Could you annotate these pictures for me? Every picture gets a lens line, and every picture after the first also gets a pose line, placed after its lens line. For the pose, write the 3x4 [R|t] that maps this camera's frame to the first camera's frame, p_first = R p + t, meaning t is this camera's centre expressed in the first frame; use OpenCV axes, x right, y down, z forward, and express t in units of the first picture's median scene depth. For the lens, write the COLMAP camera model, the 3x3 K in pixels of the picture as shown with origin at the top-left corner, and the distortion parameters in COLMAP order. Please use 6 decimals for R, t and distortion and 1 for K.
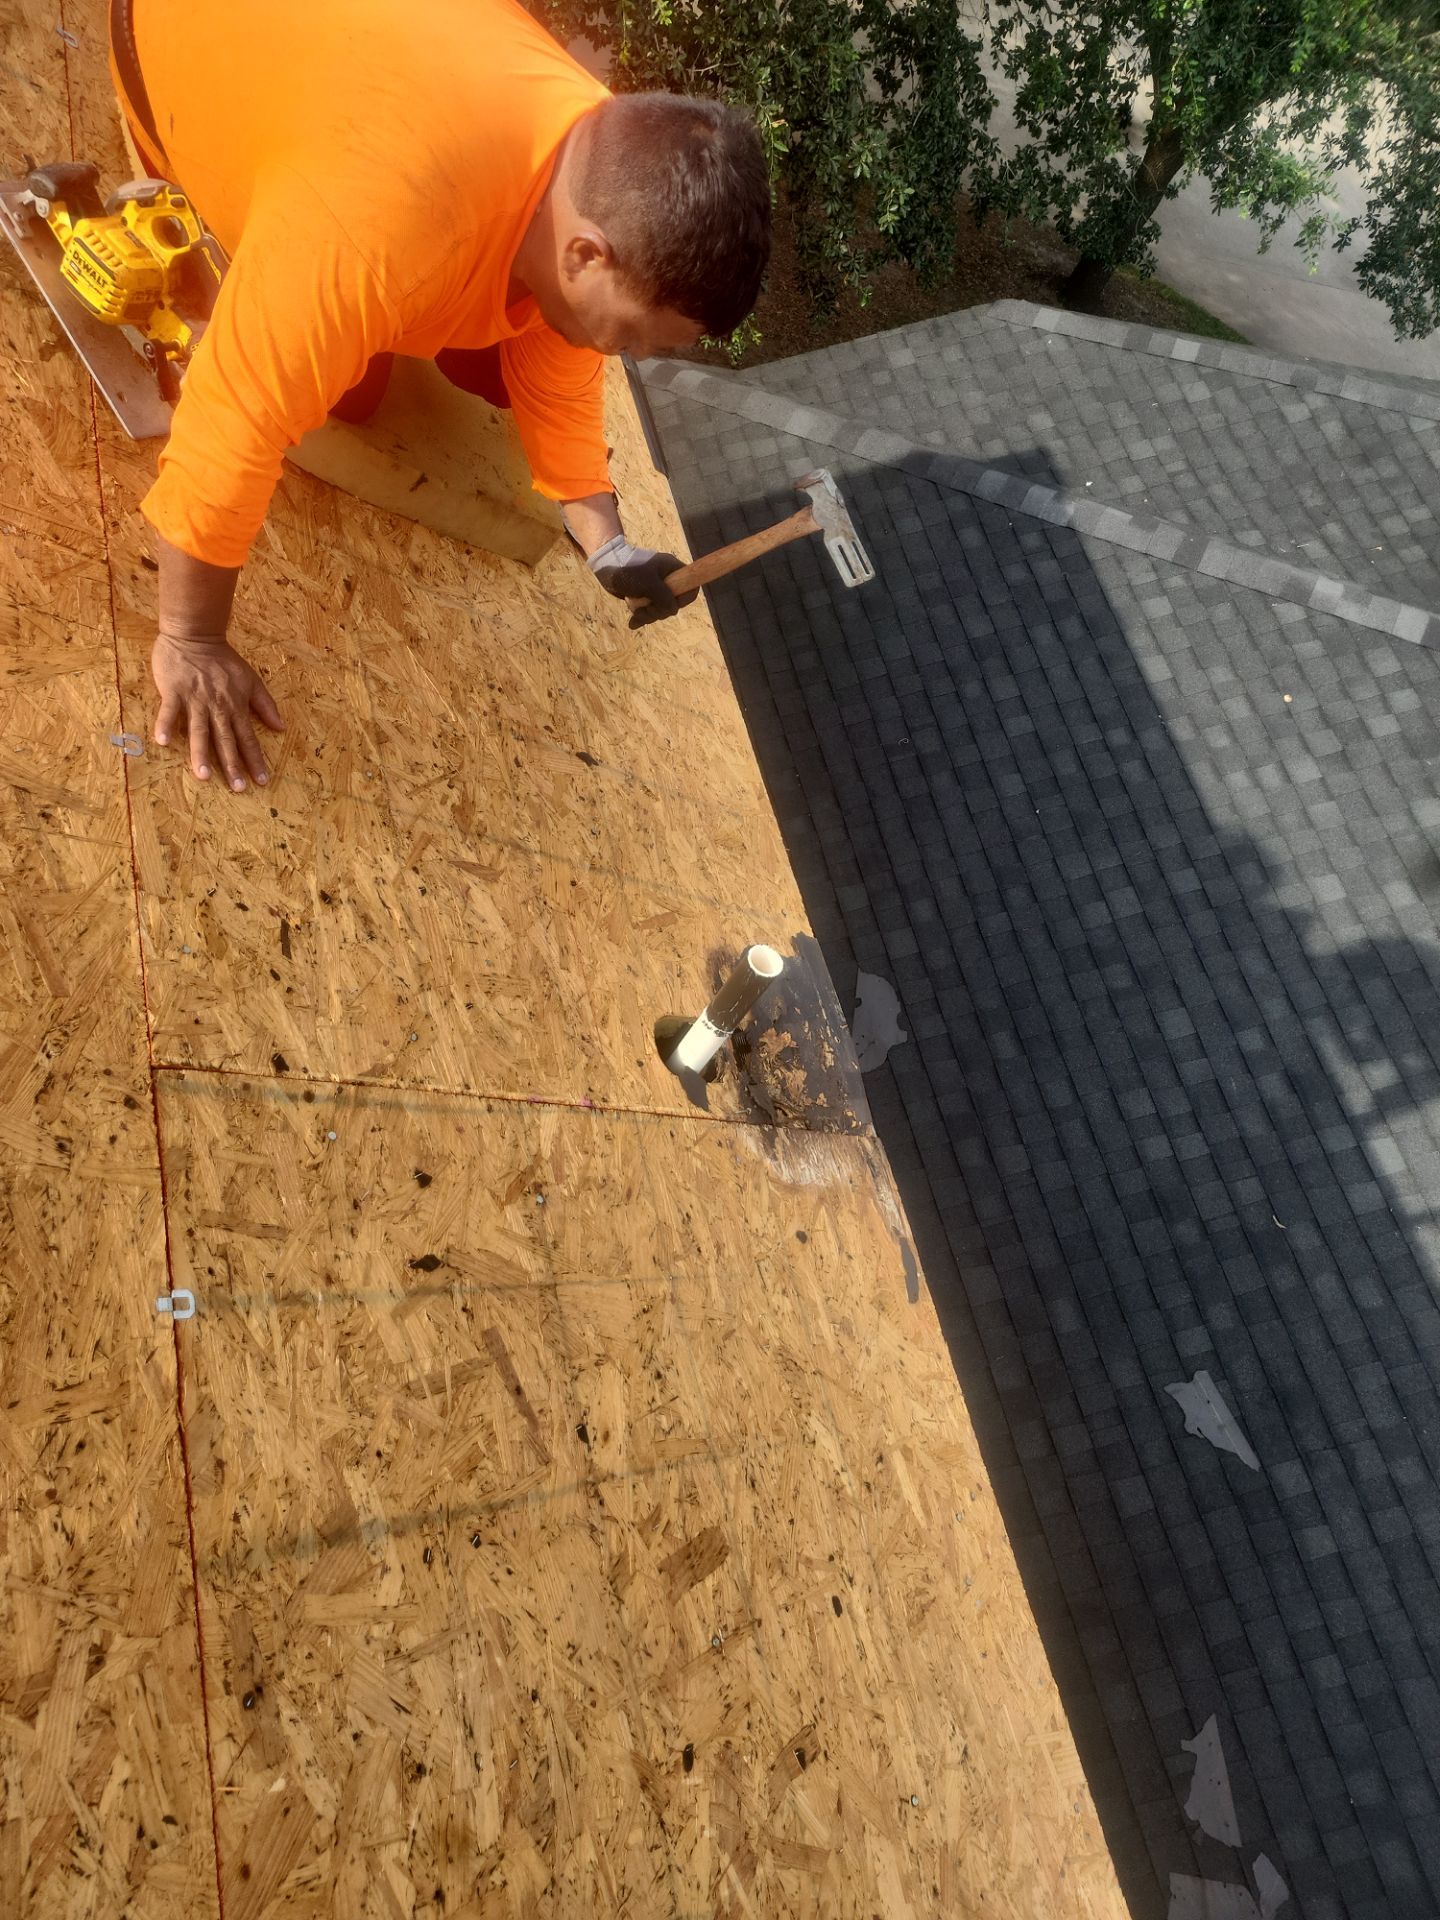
lens RADIAL K [[1232.6, 0, 705.5], [0, 1232.6, 957.5], [0, 0, 1]] dist [0.047138, -0.042813]
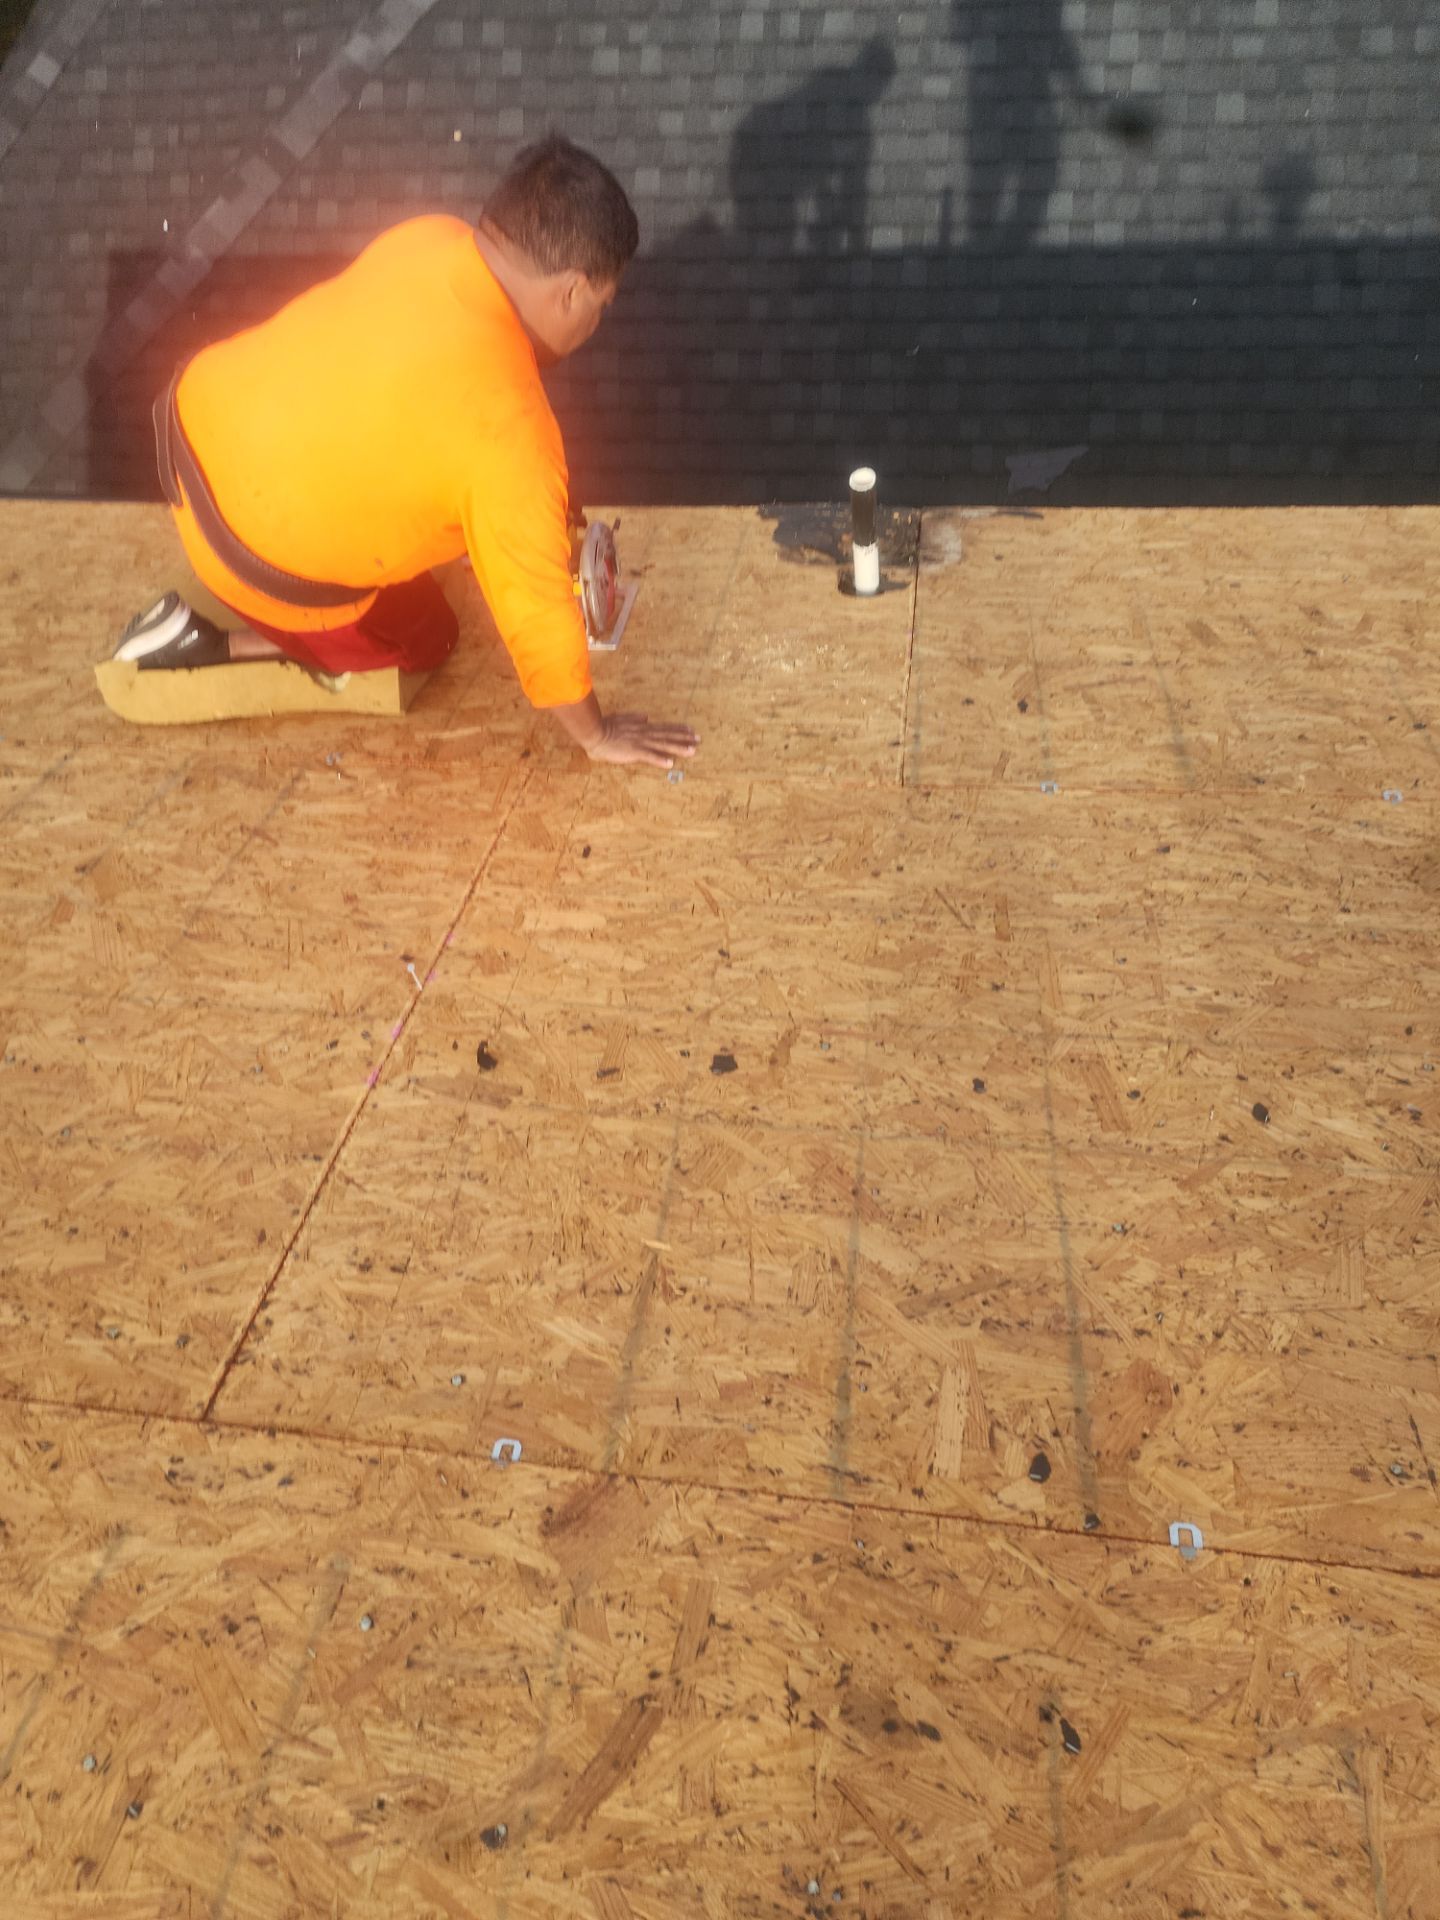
lens RADIAL K [[1232.6, 0, 705.5], [0, 1232.6, 957.5], [0, 0, 1]] dist [0.047138, -0.042813]
pose [[0.302987, -0.952797, 0.019422, -0.521059], [0.915398, 0.296641, 0.272123, -0.362512], [-0.265039, -0.064671, 0.962066, -0.368353]]
